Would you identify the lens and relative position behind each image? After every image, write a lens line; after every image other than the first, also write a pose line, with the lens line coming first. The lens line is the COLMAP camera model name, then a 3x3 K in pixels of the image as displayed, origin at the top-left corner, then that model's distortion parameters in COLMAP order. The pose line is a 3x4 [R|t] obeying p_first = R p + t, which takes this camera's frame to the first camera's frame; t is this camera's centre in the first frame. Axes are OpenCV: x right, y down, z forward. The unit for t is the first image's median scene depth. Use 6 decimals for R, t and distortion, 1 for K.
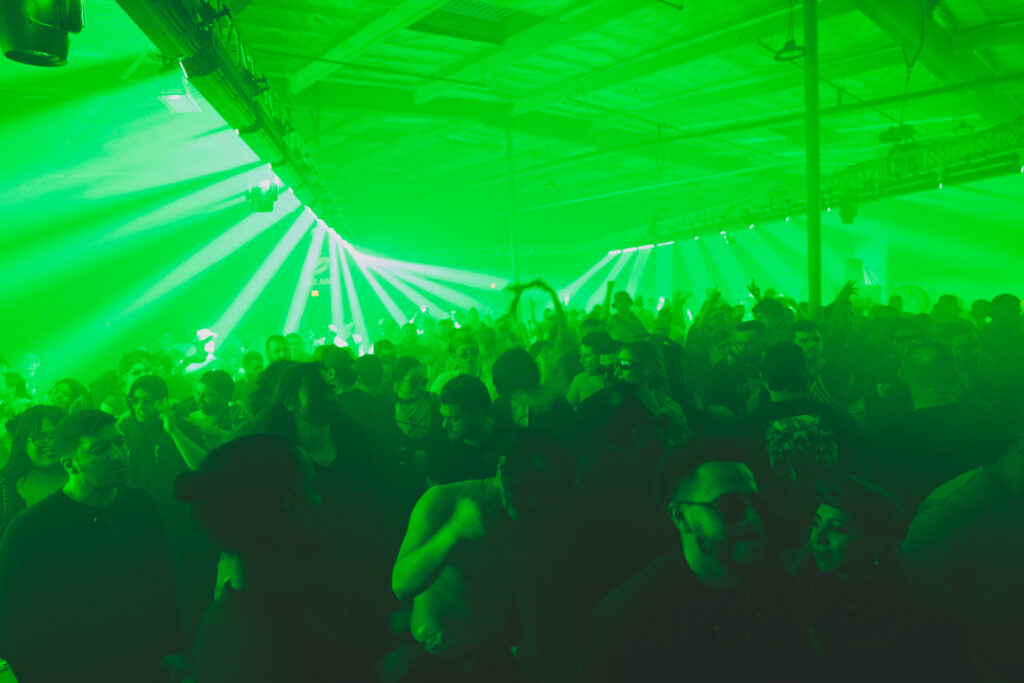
lens RADIAL K [[686.2, 0, 512.0], [0, 686.2, 341.5], [0, 0, 1]] dist [0.005365, 0.003667]
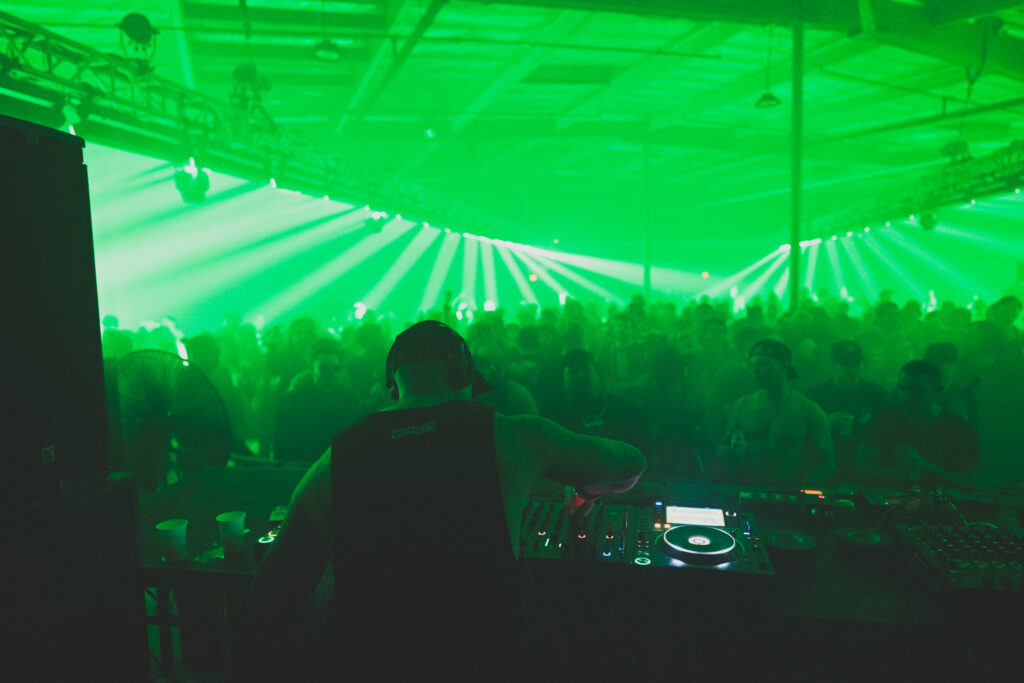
lens RADIAL K [[678.0, 0, 512.0], [0, 678.0, 341.5], [0, 0, 1]] dist [0.000226, 0.003680]
pose [[0.930755, 0.064495, -0.359911, 0.286842], [-0.055786, 0.997845, 0.034546, -0.002586], [0.361363, -0.012076, 0.932347, -0.203680]]
